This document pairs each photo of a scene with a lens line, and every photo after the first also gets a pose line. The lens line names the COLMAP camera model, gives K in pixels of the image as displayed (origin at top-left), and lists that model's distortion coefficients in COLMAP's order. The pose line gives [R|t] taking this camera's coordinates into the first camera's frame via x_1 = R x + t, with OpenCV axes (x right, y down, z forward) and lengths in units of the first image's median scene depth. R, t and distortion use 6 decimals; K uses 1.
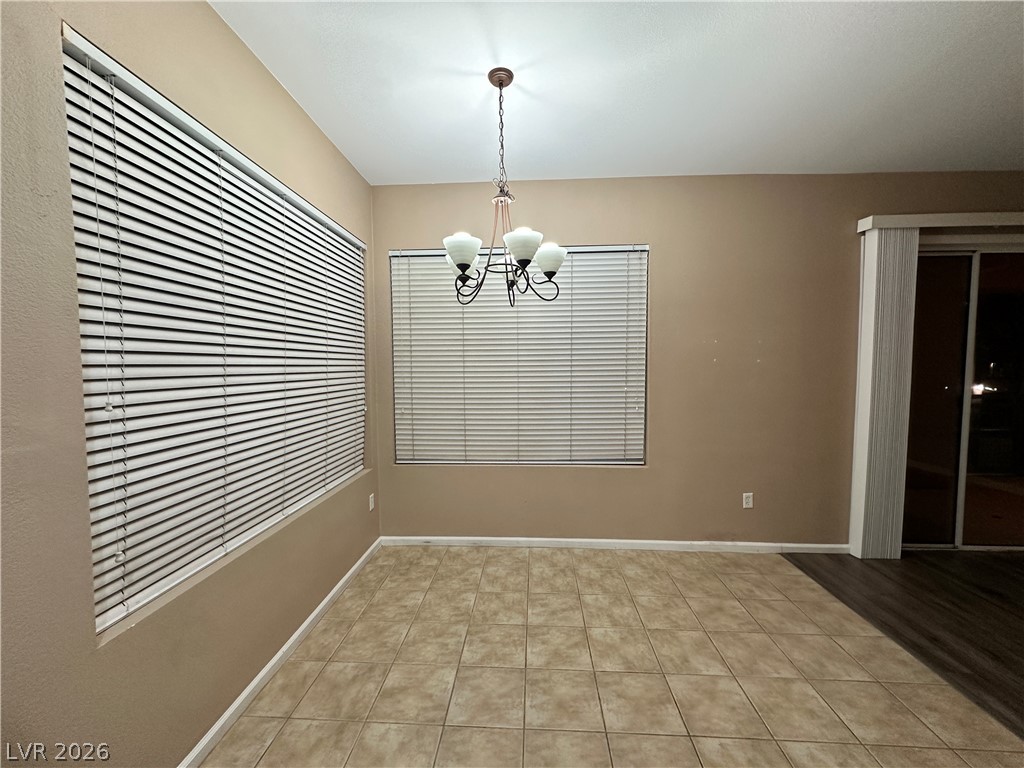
lens RADIAL K [[407.5, 0, 512.6], [0, 407.5, 385.1], [0, 0, 1]] dist [-0.002805, 0.000880]
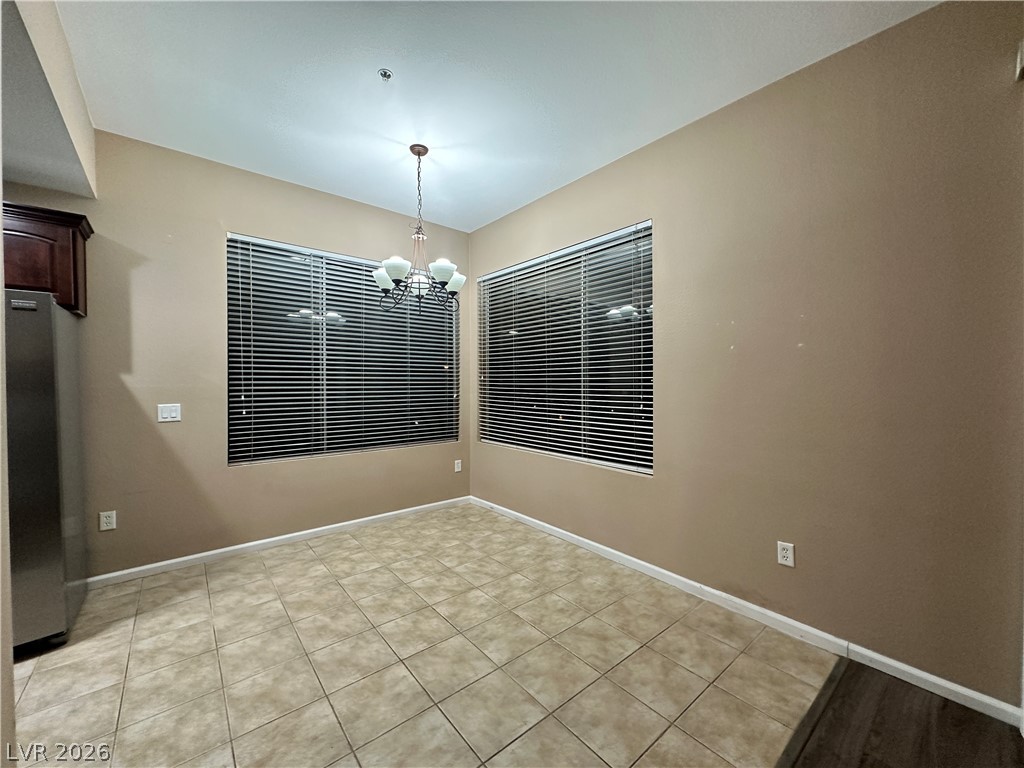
lens RADIAL K [[407.5, 0, 512.0], [0, 407.5, 385.6], [0, 0, 1]] dist [-0.002805, 0.000880]
pose [[0.677131, 0.015165, -0.735706, 0.938485], [-0.041972, 0.998956, -0.018039, 0.046211], [0.734665, 0.043094, 0.677060, 0.250250]]
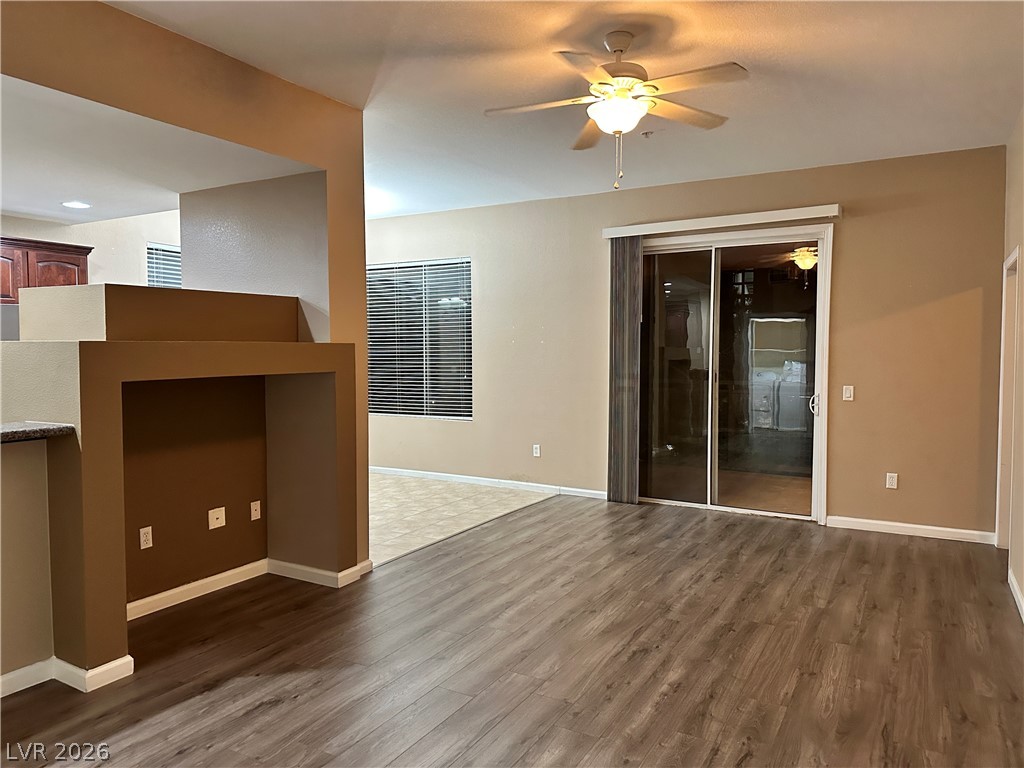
lens RADIAL K [[716.2, 0, 511.9], [0, 716.2, 384.5], [0, 0, 1]] dist [0.044587, -0.046998]
pose [[0.890862, 0.023761, -0.453653, 1.884358], [-0.028560, 0.999585, -0.003731, 0.104154], [0.453376, 0.016281, 0.891171, -1.299649]]
